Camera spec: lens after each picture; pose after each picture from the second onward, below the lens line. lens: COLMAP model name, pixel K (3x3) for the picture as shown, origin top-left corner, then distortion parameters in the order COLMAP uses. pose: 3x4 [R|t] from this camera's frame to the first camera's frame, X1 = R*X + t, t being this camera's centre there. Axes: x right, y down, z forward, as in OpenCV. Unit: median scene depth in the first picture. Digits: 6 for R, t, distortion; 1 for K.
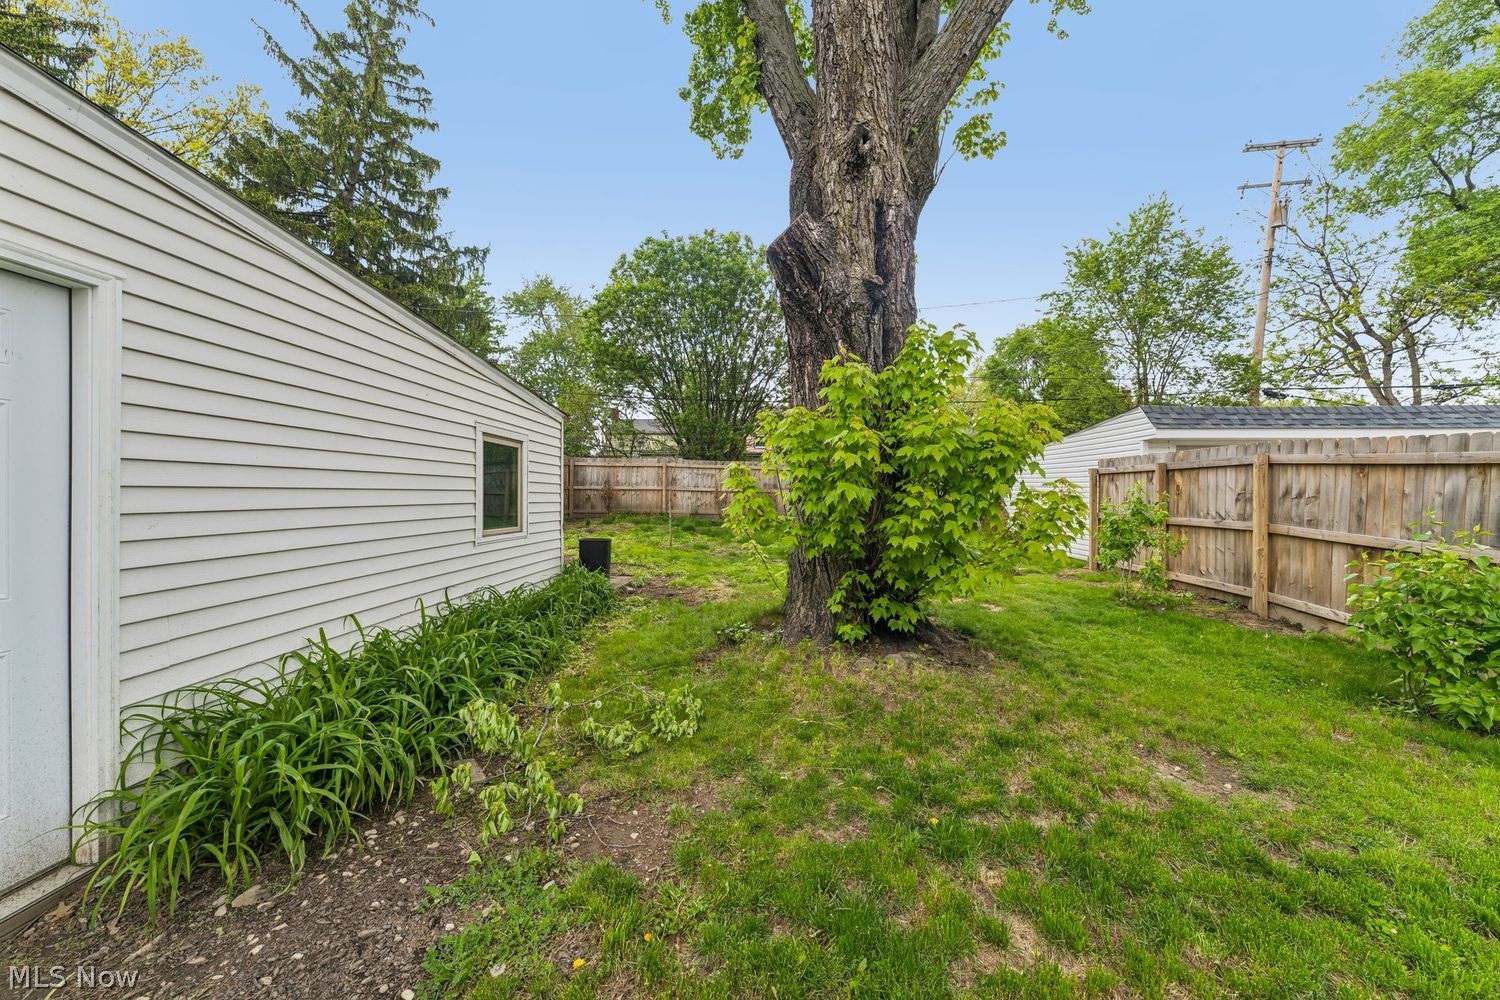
lens RADIAL K [[600.6, 0, 751.6], [0, 600.6, 499.2], [0, 0, 1]] dist [-0.003301, 0.000469]
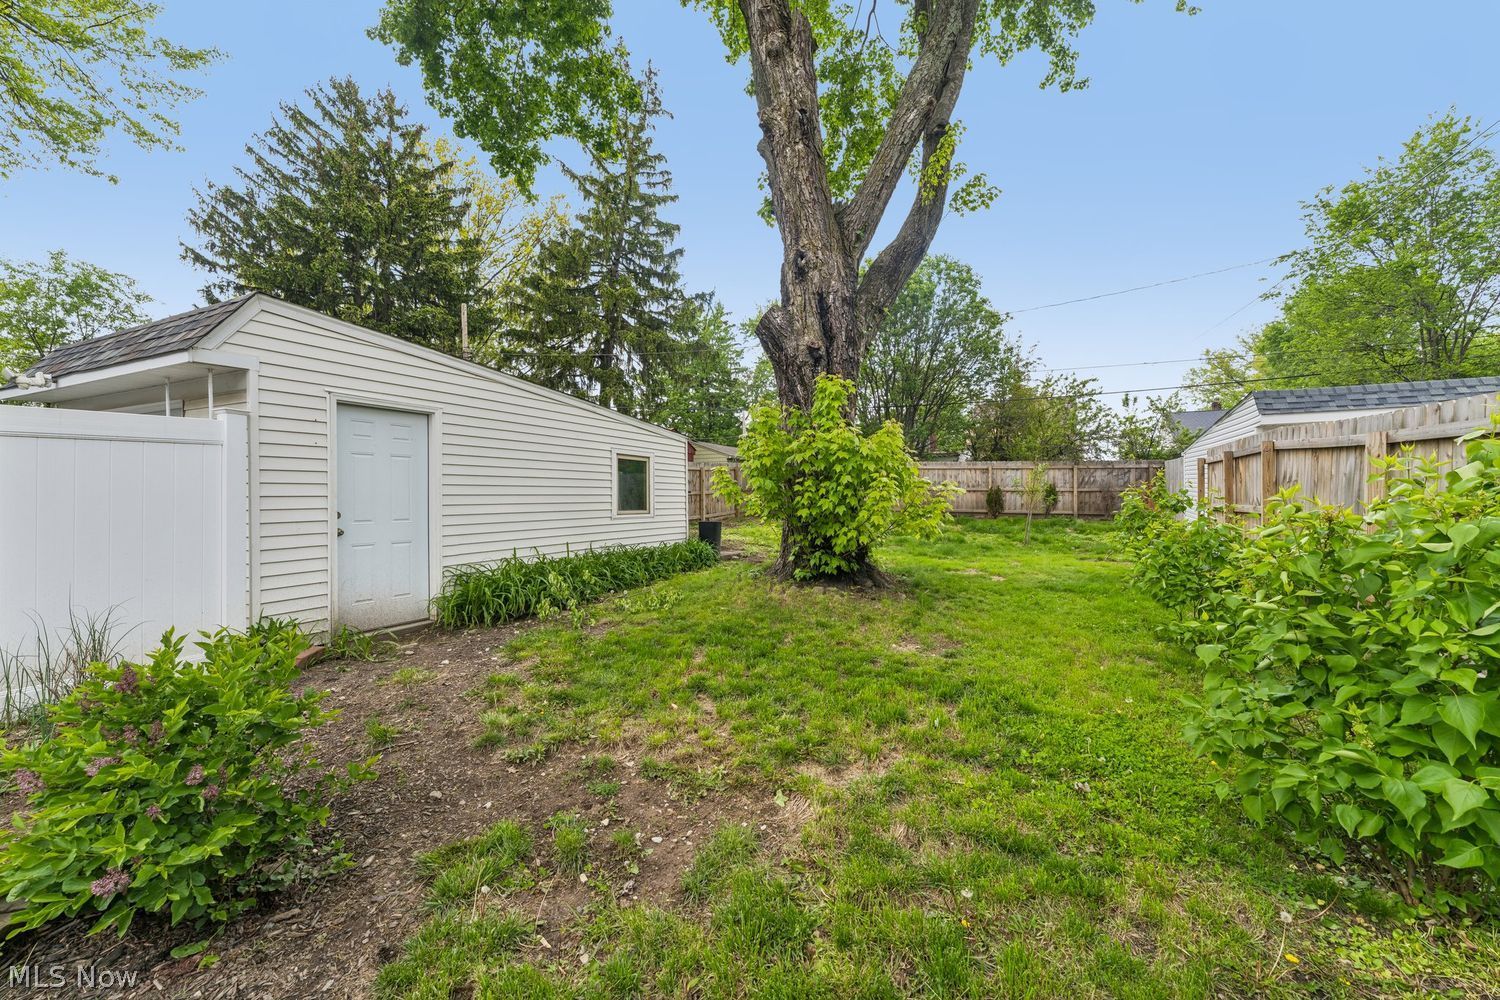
lens RADIAL K [[600.6, 0, 747.6], [0, 600.6, 500.2], [0, 0, 1]] dist [-0.003301, 0.000469]
pose [[0.915637, -0.010408, -0.401871, 0.119261], [0.009333, 0.999946, -0.004635, 0.006660], [0.401898, 0.000493, 0.915684, -0.085365]]
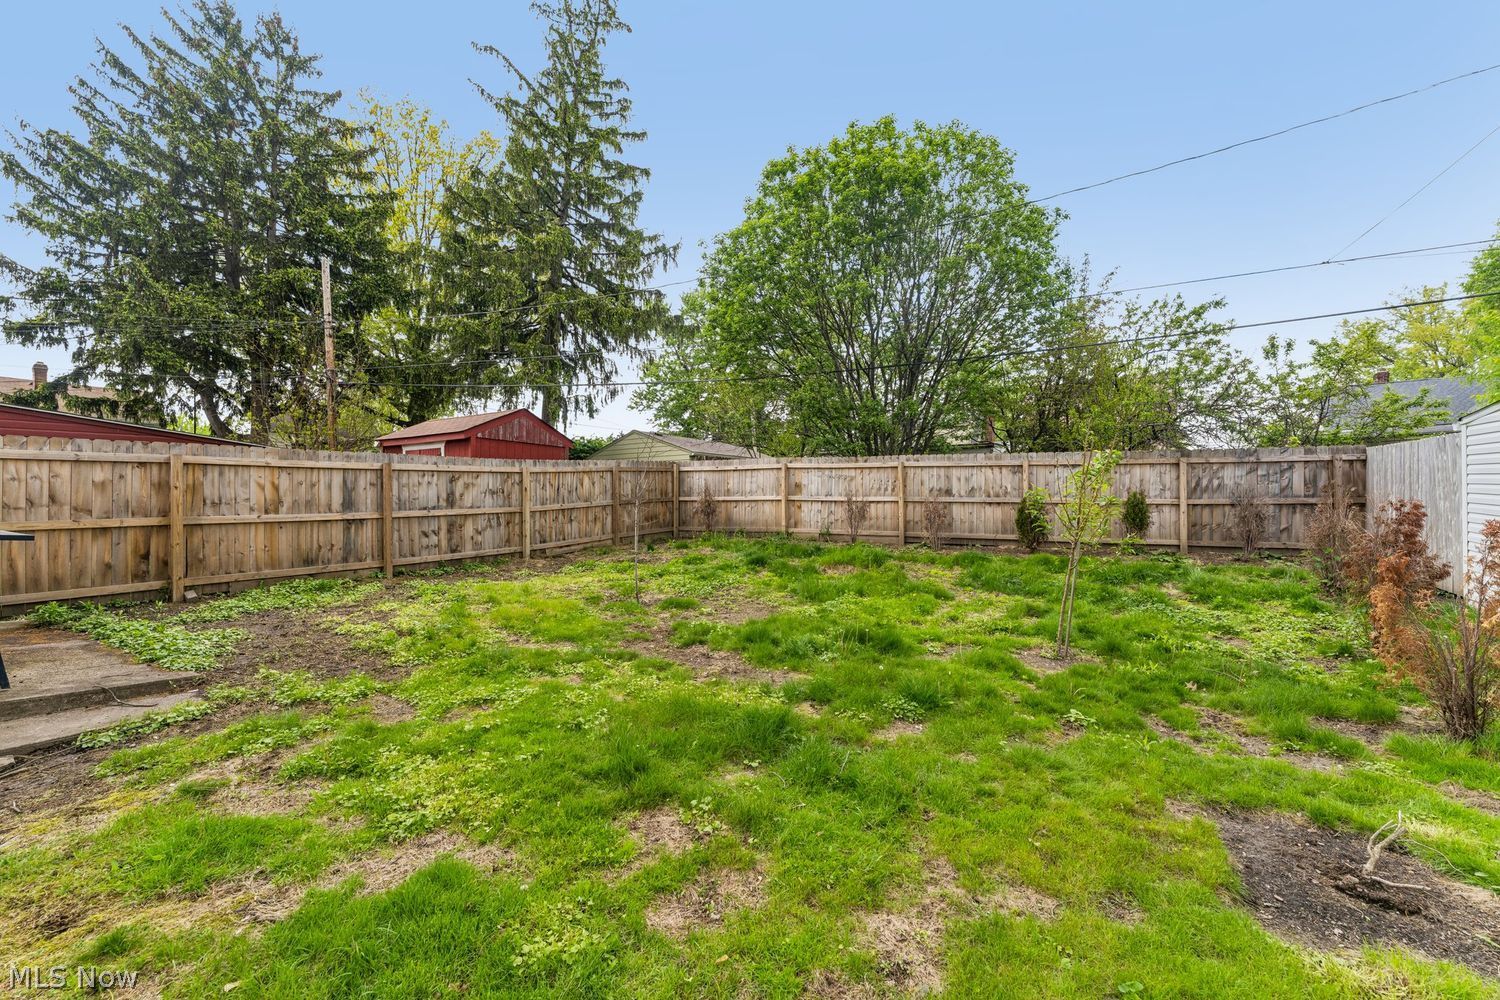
lens RADIAL K [[600.6, 0, 746.0], [0, 600.6, 499.2], [0, 0, 1]] dist [-0.003301, 0.000469]
pose [[0.861721, -0.014275, -0.507182, 0.144952], [0.011620, 0.999897, -0.008399, -0.009271], [0.507250, 0.001344, 0.861798, 0.286770]]
